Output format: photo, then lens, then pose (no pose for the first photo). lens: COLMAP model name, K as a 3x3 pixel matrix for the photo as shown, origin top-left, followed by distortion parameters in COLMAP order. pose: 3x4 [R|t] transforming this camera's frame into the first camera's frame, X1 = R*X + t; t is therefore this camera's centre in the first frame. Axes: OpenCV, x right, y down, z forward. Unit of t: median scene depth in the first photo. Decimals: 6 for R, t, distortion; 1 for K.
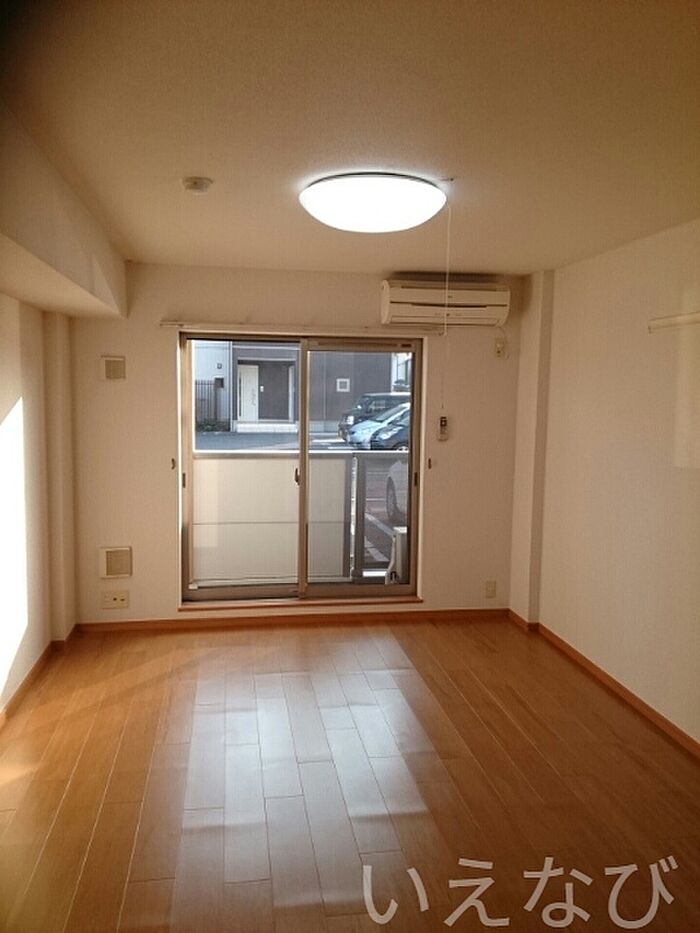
lens RADIAL K [[687.9, 0, 329.7], [0, 687.9, 466.5], [0, 0, 1]] dist [0.051759, -0.000745]
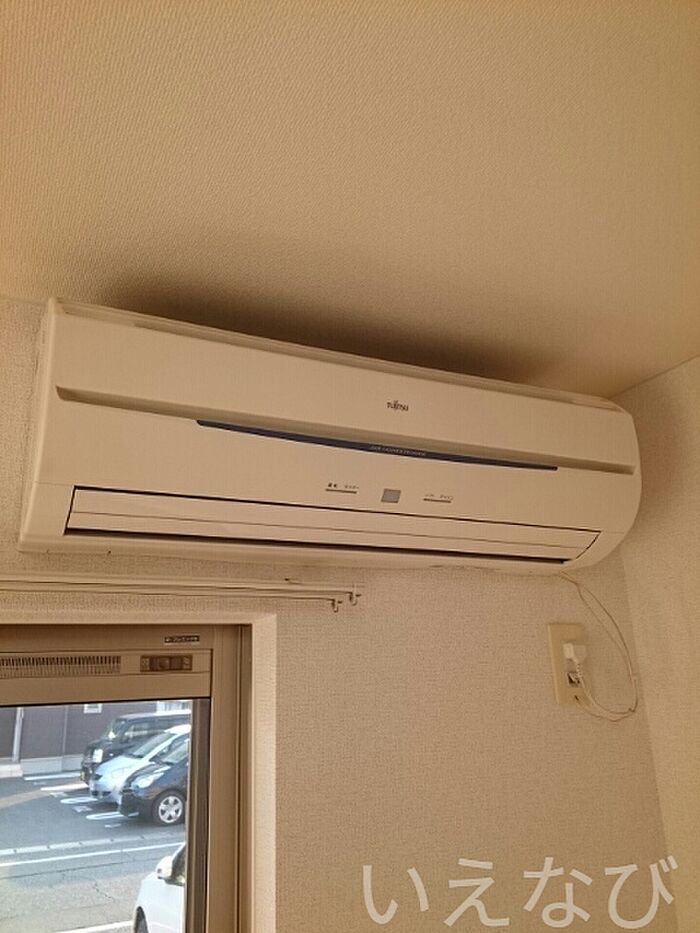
lens RADIAL K [[755.1, 0, 350.0], [0, 755.1, 466.5], [0, 0, 1]] dist [0.059161, -0.006009]
pose [[0.946950, 0.049269, 0.317582, 0.013010], [0.080740, 0.920015, -0.383476, -0.020303], [-0.311074, 0.388774, 0.867230, 0.112362]]
